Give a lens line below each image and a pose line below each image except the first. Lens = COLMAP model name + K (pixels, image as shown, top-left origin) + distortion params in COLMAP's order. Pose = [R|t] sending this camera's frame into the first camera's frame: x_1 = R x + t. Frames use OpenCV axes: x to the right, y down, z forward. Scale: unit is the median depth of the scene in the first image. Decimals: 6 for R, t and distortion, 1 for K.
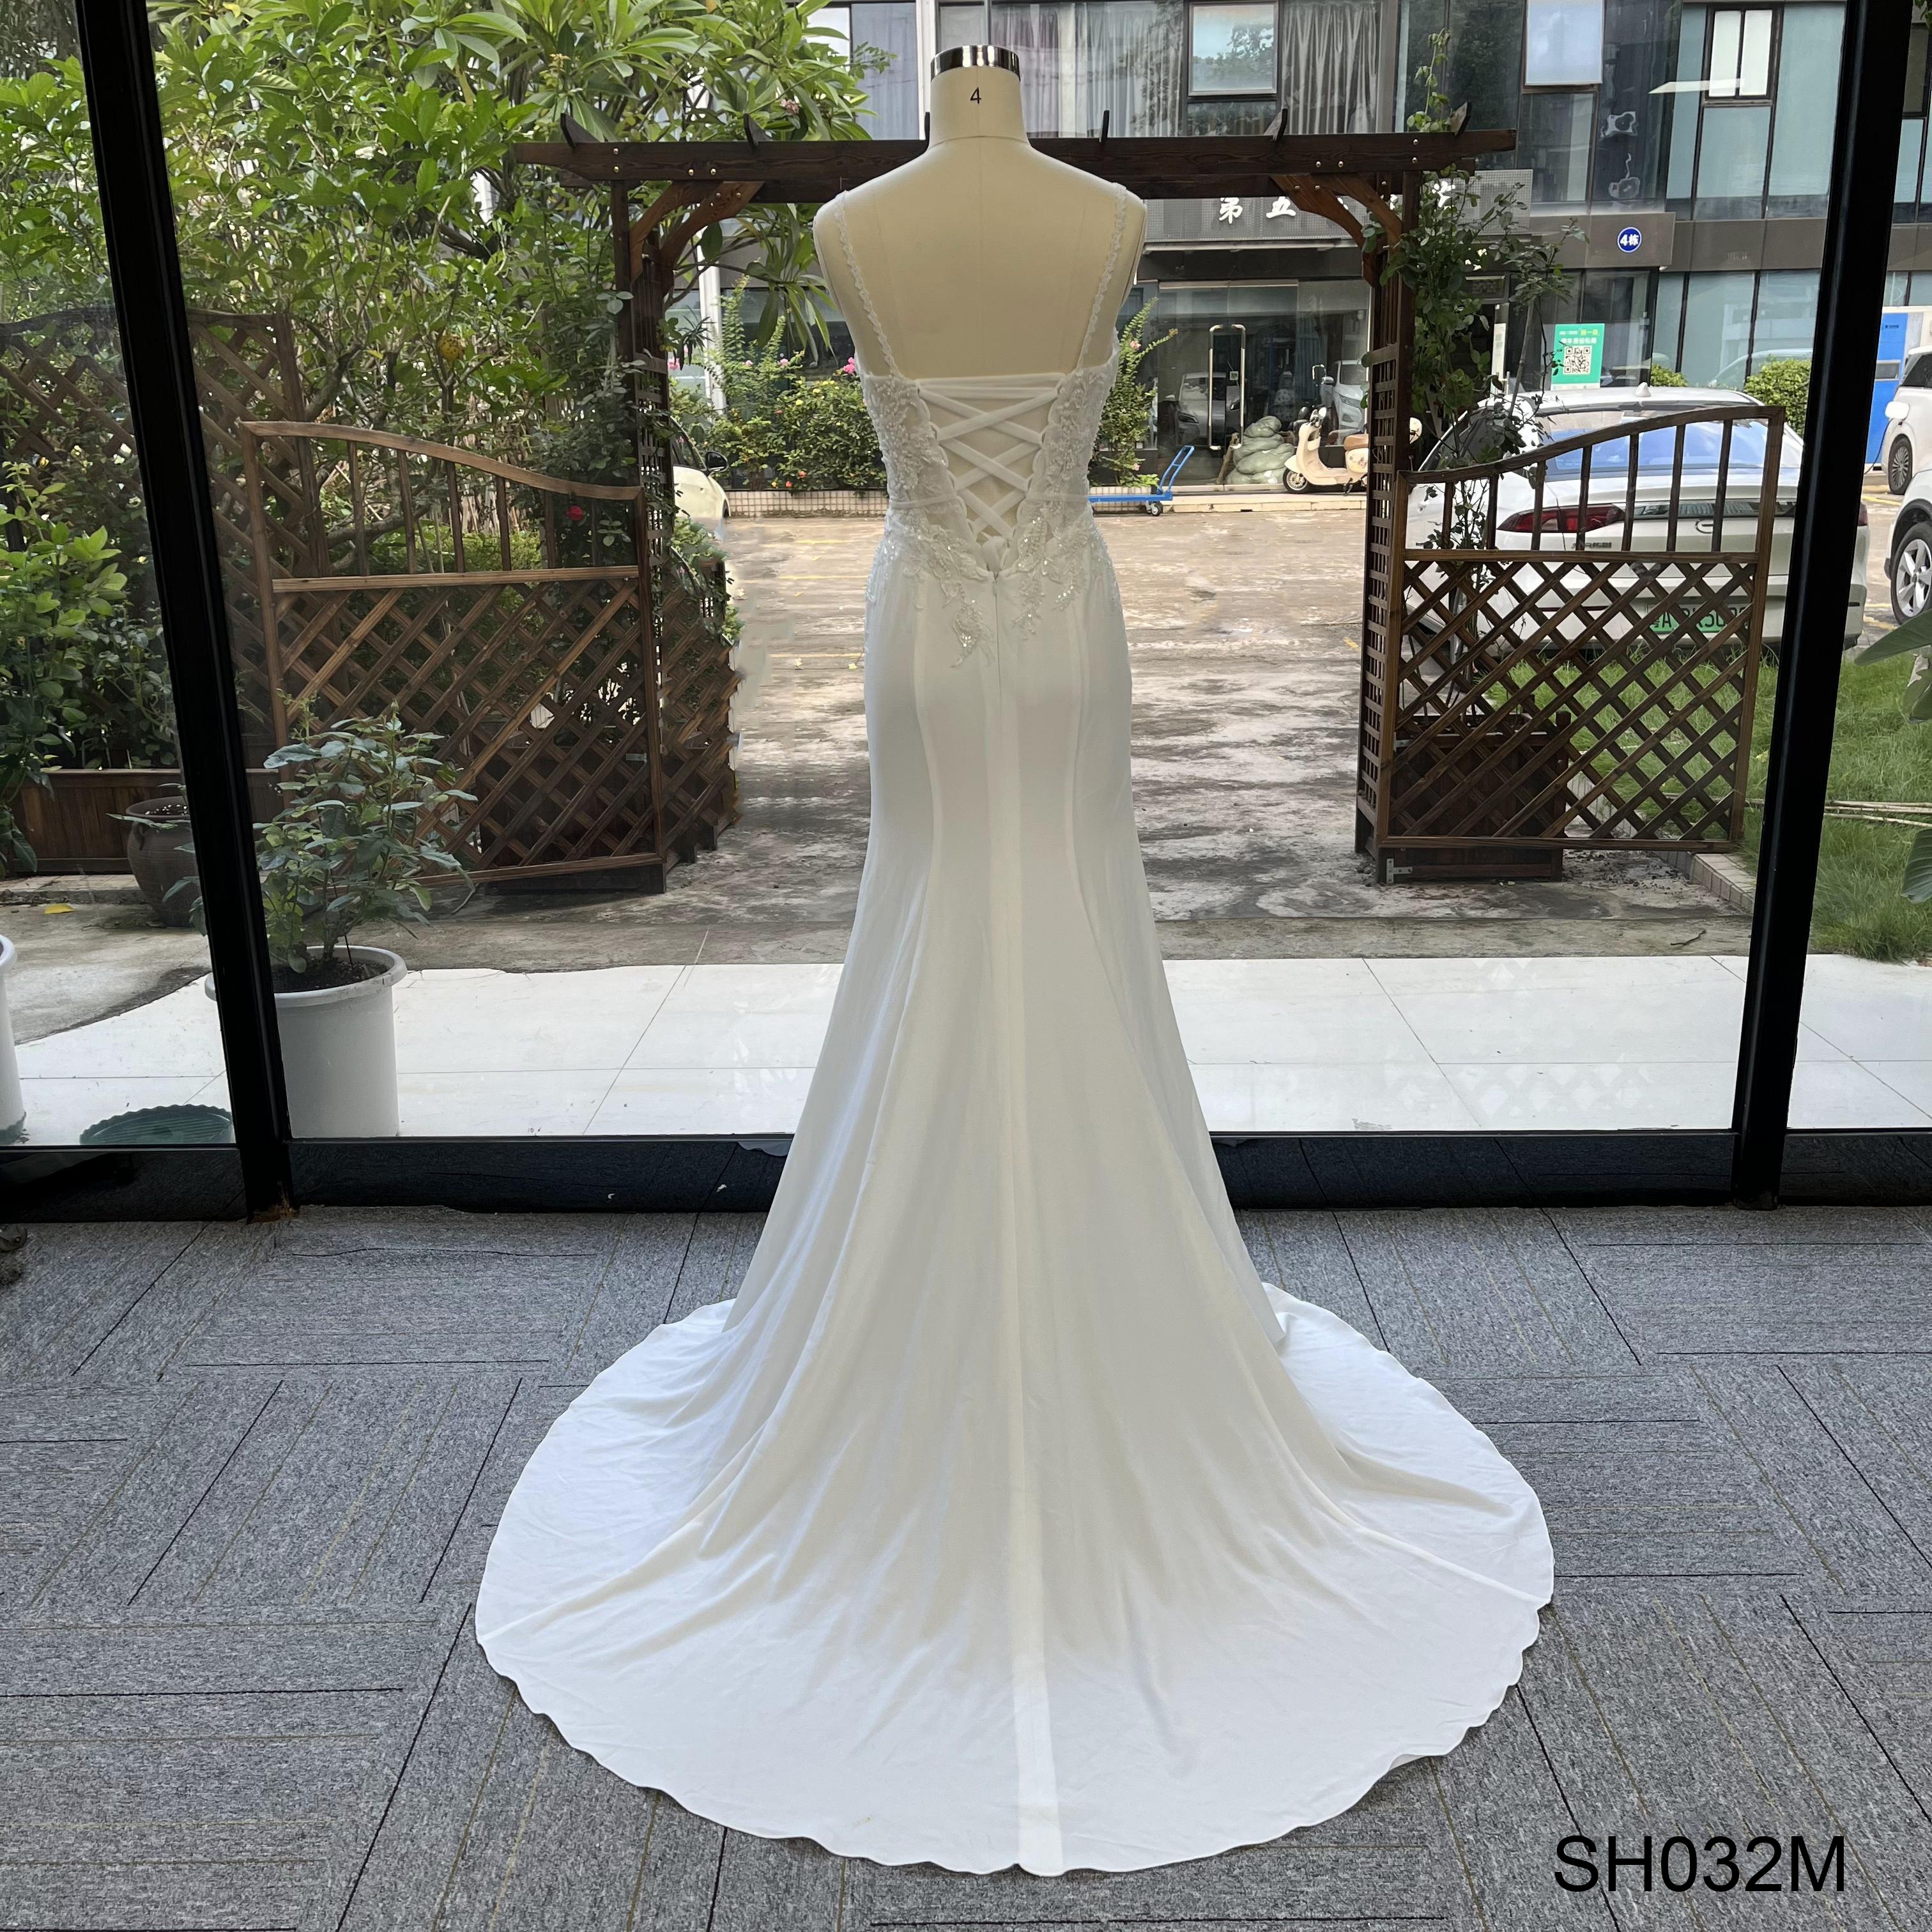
lens RADIAL K [[1969.8, 0, 966.7], [0, 1969.8, 968.9], [0, 0, 1]] dist [0.094016, -0.152386]
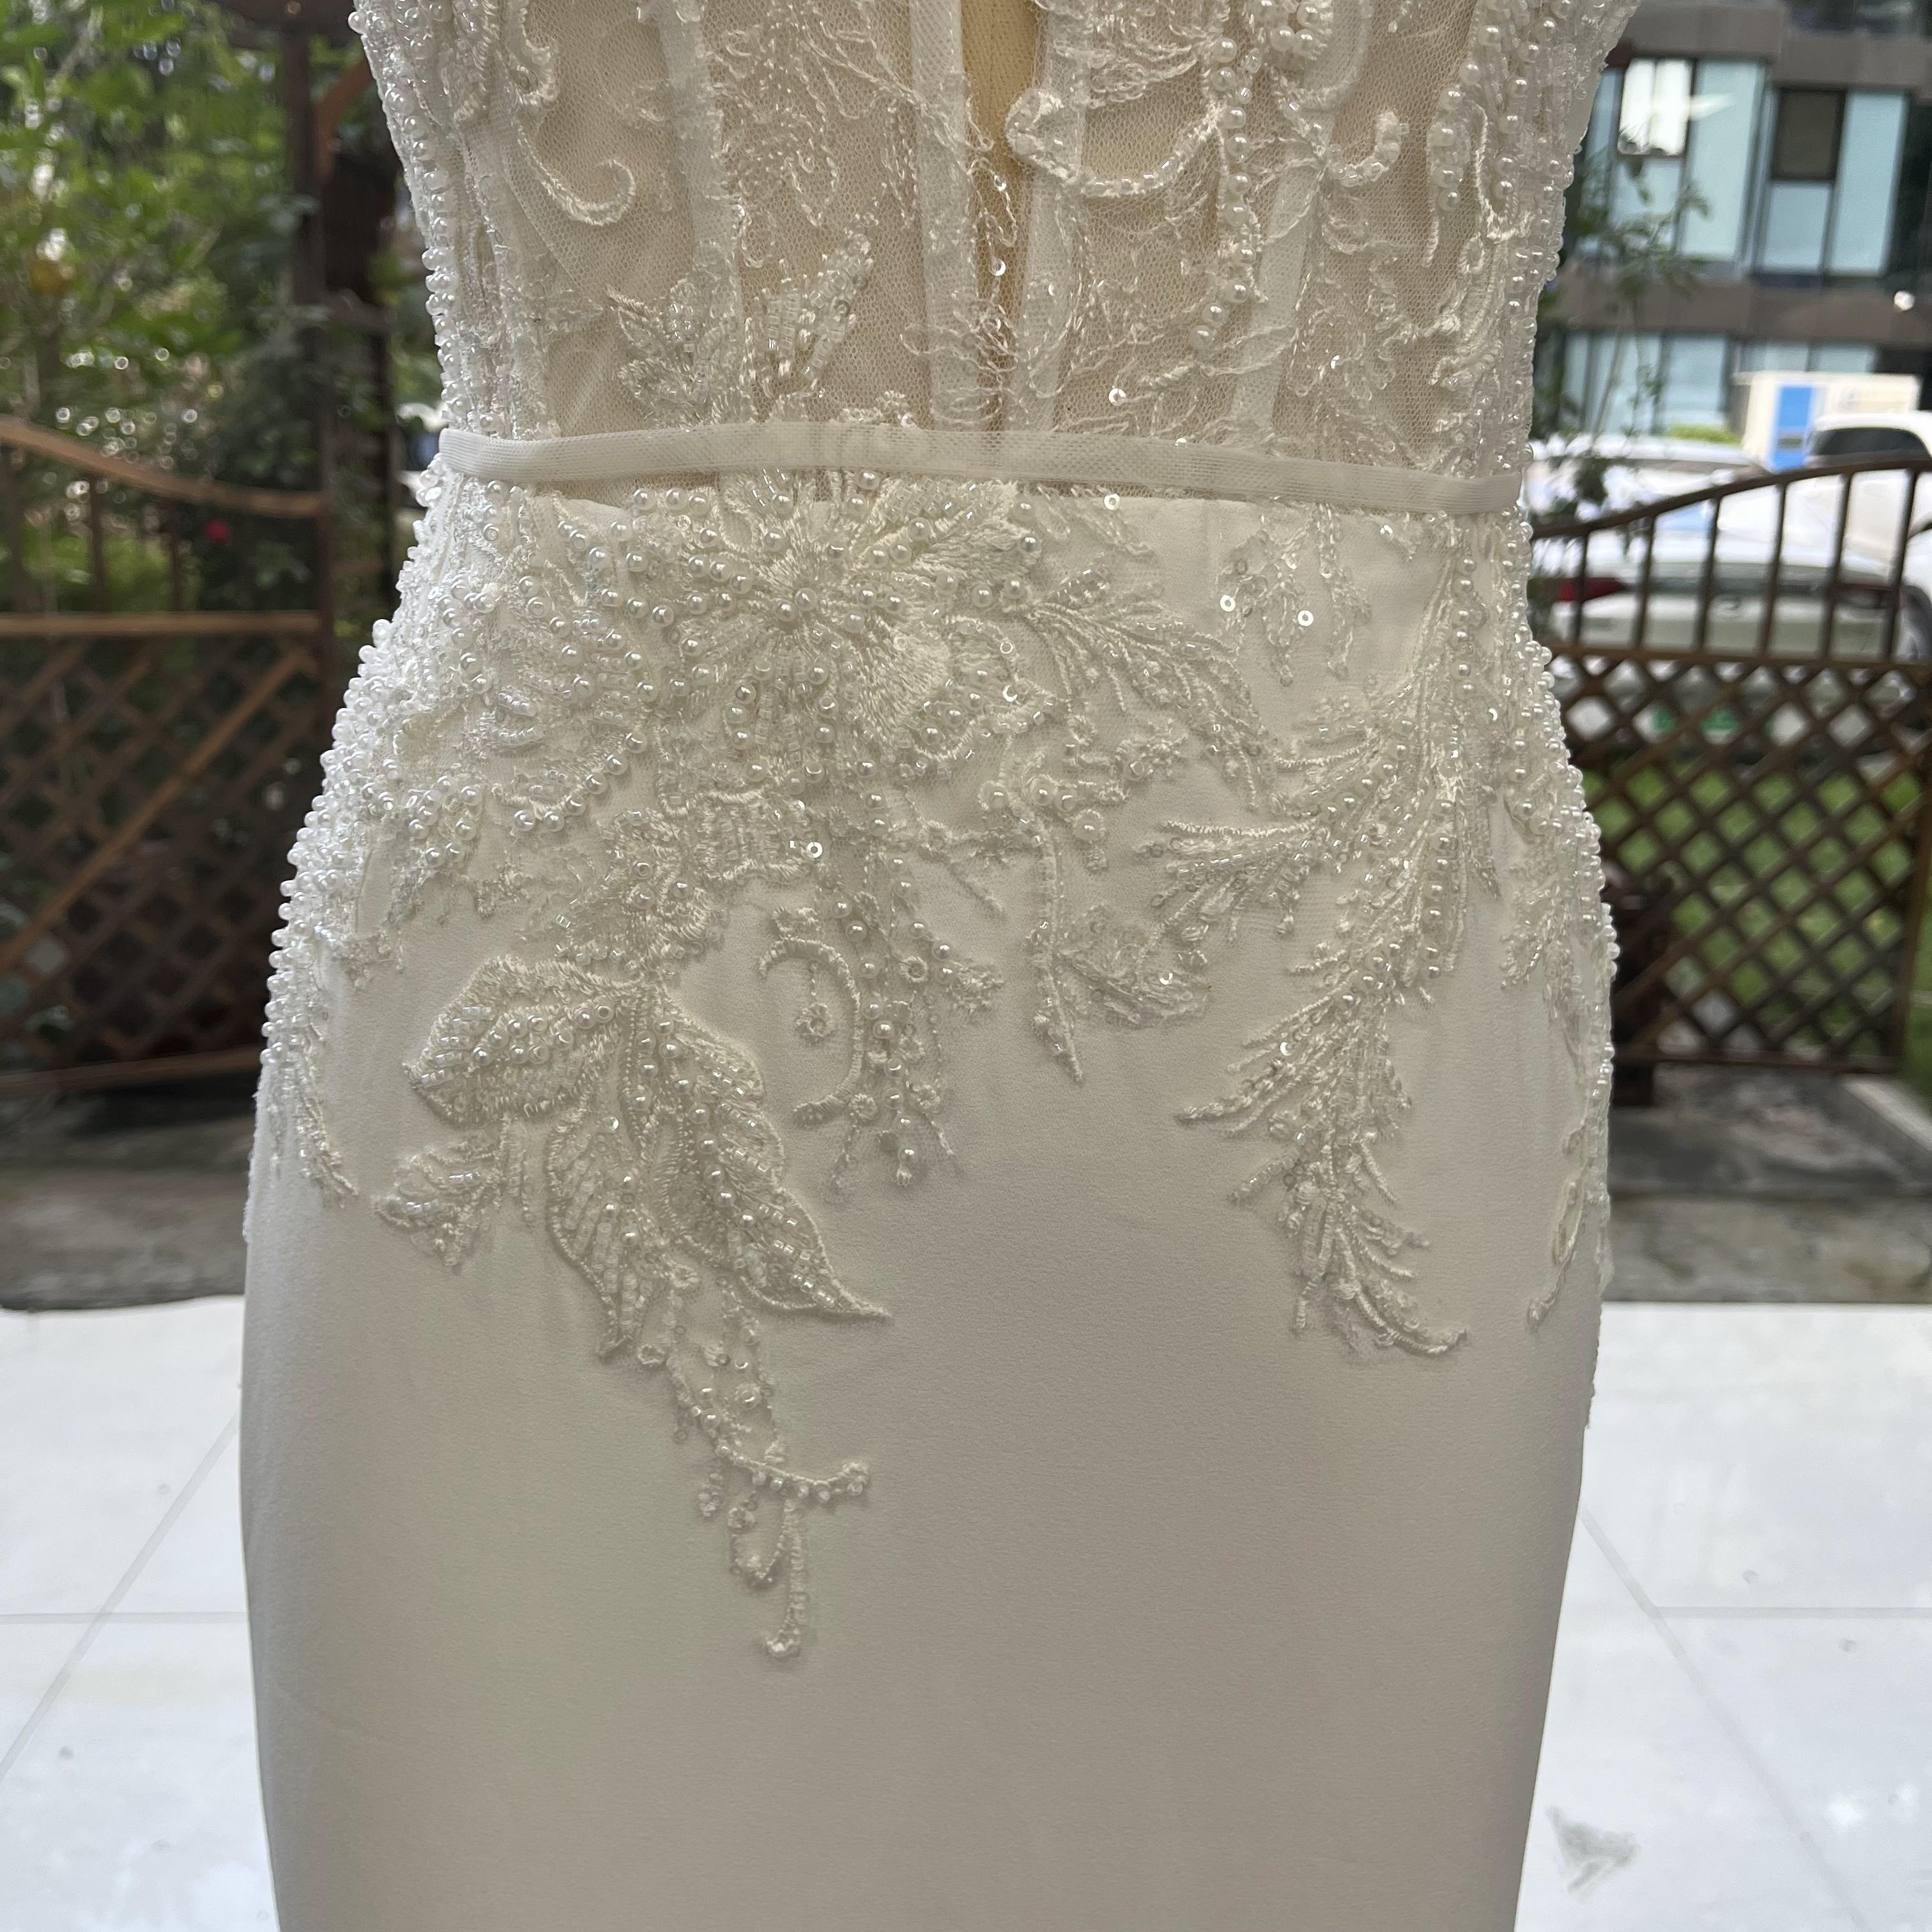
lens RADIAL K [[1984.3, 0, 987.6], [0, 1984.3, 956.6], [0, 0, 1]] dist [0.033728, -0.020051]
pose [[0.996424, 0.026147, 0.080343, 0.005226], [-0.024325, 0.999426, -0.023578, -0.078086], [-0.080914, 0.021539, 0.996488, 0.318606]]
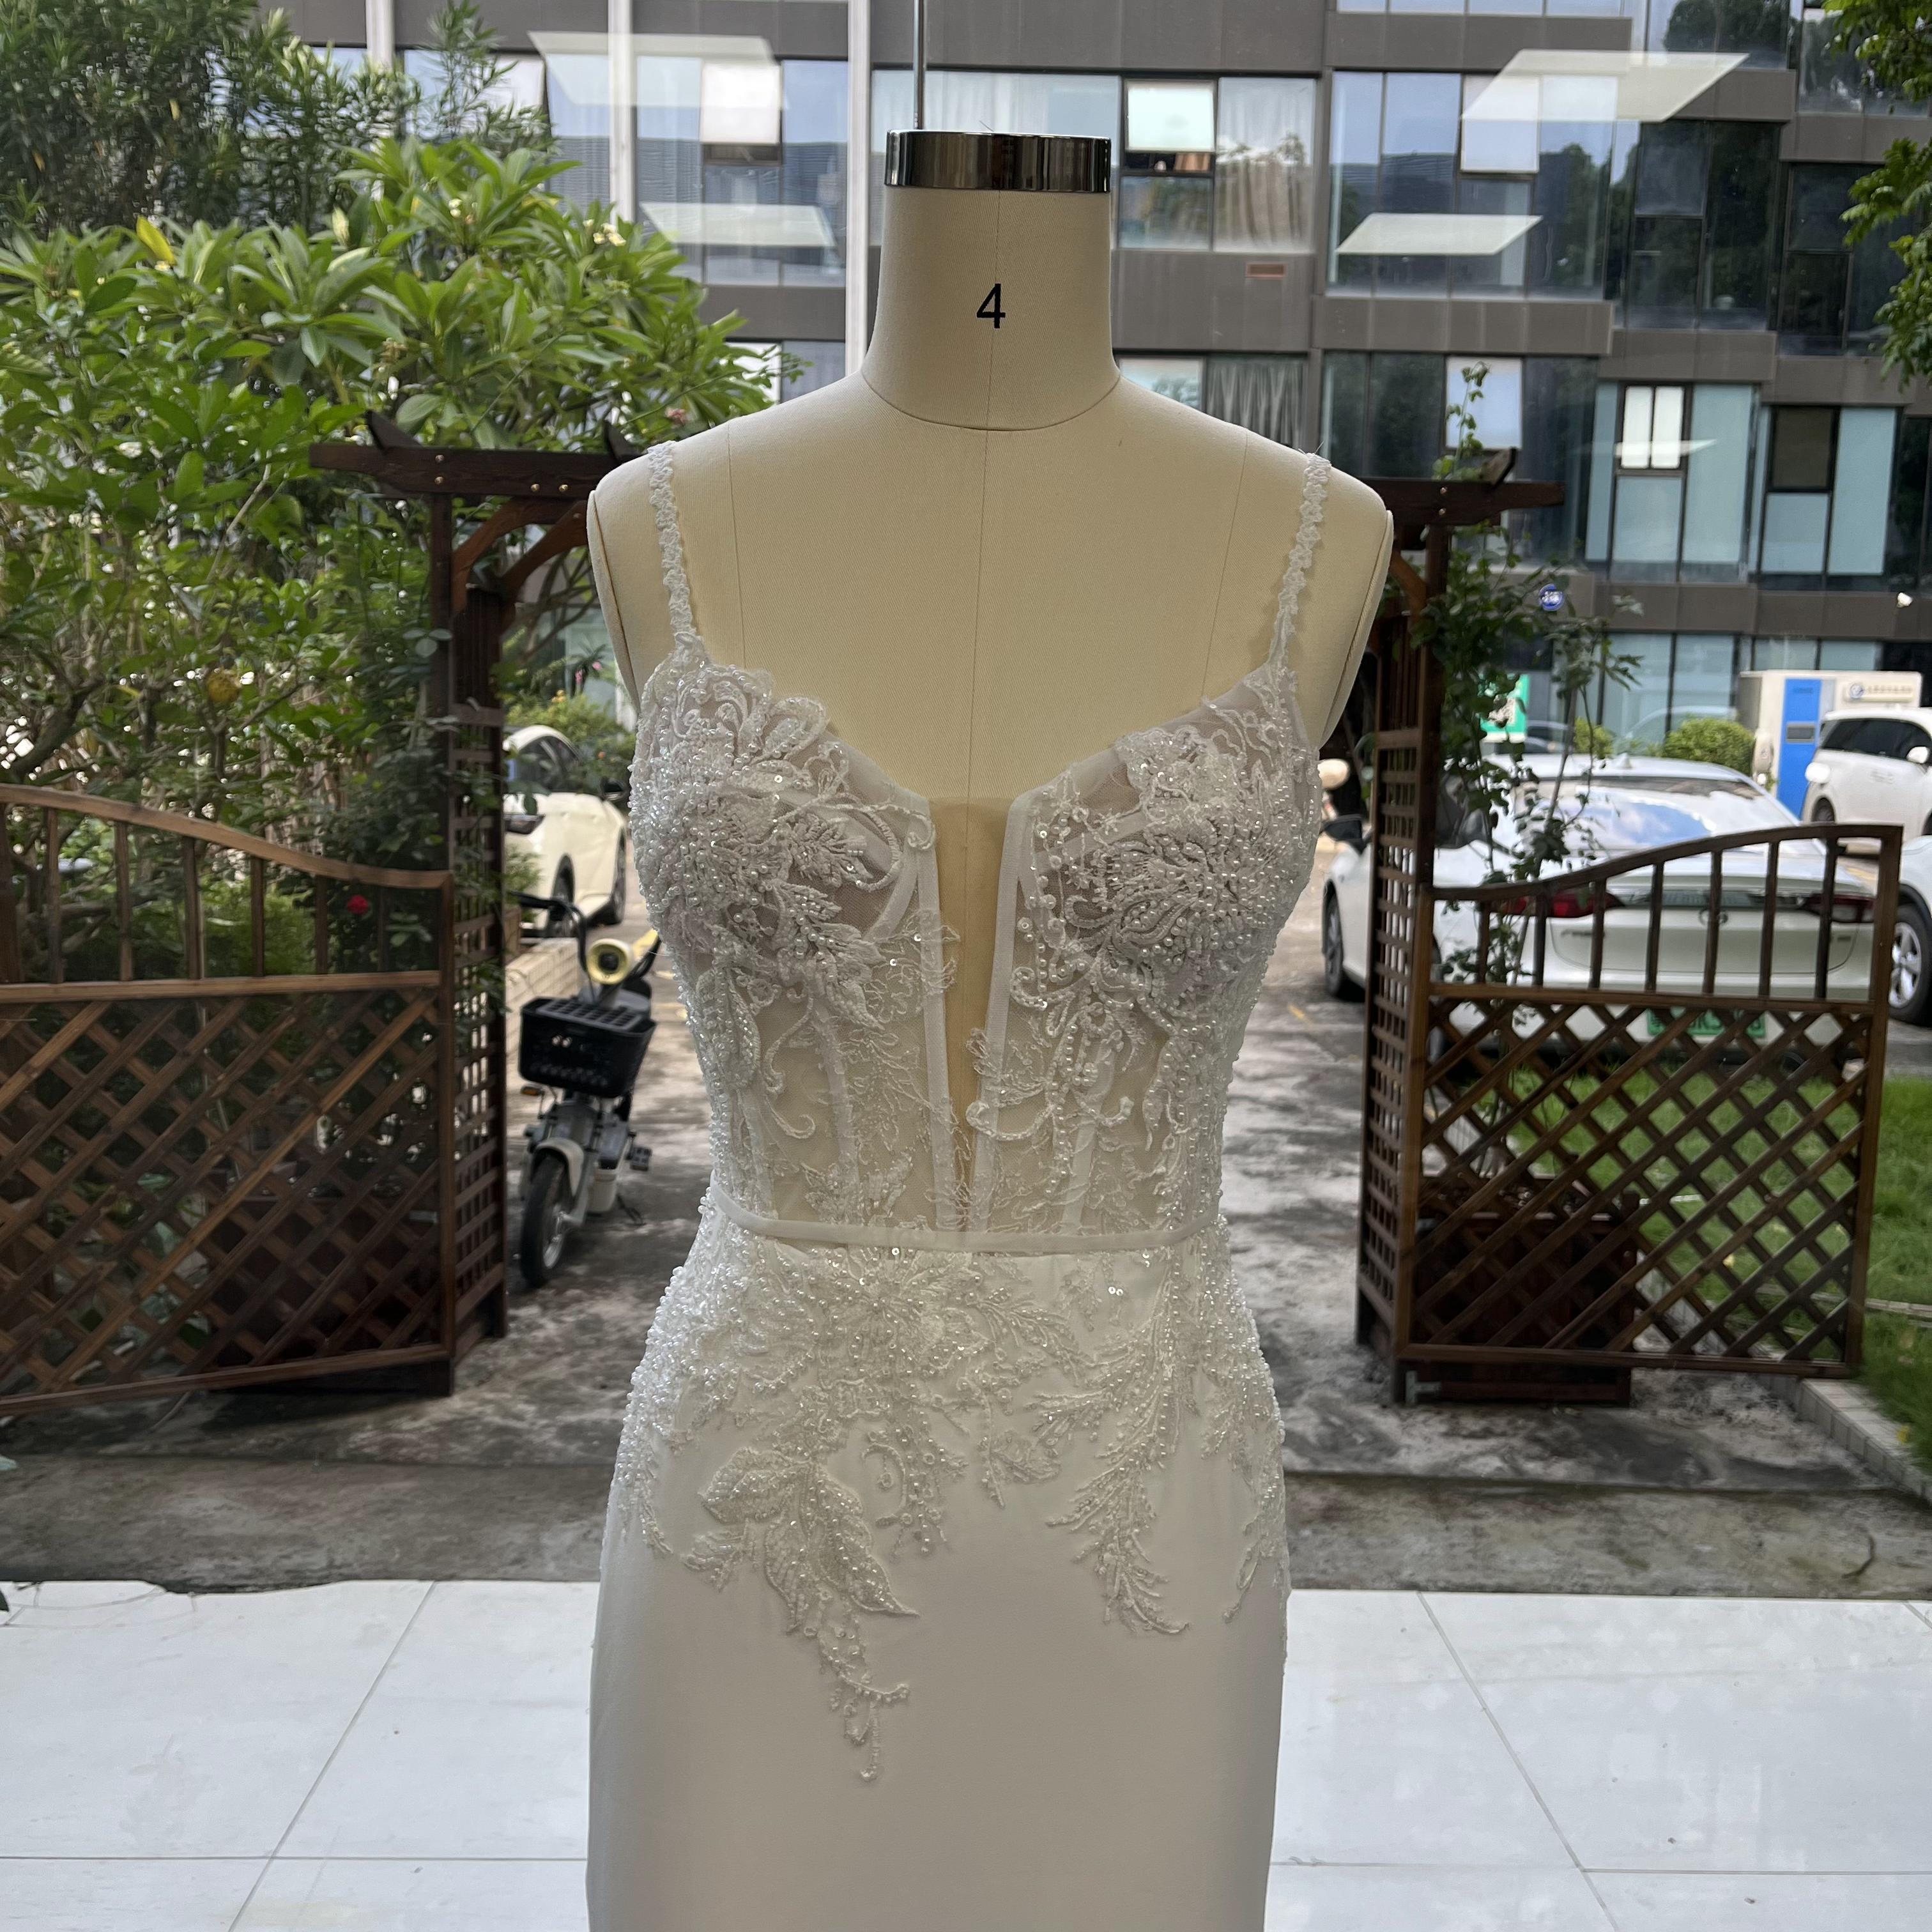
lens RADIAL K [[1967.8, 0, 961.1], [0, 1967.8, 972.3], [0, 0, 1]] dist [0.034172, -0.015655]
pose [[0.998638, 0.031603, 0.041505, 0.003235], [-0.025086, 0.988503, -0.149106, -0.092598], [-0.045740, 0.147861, 0.987950, 0.234981]]
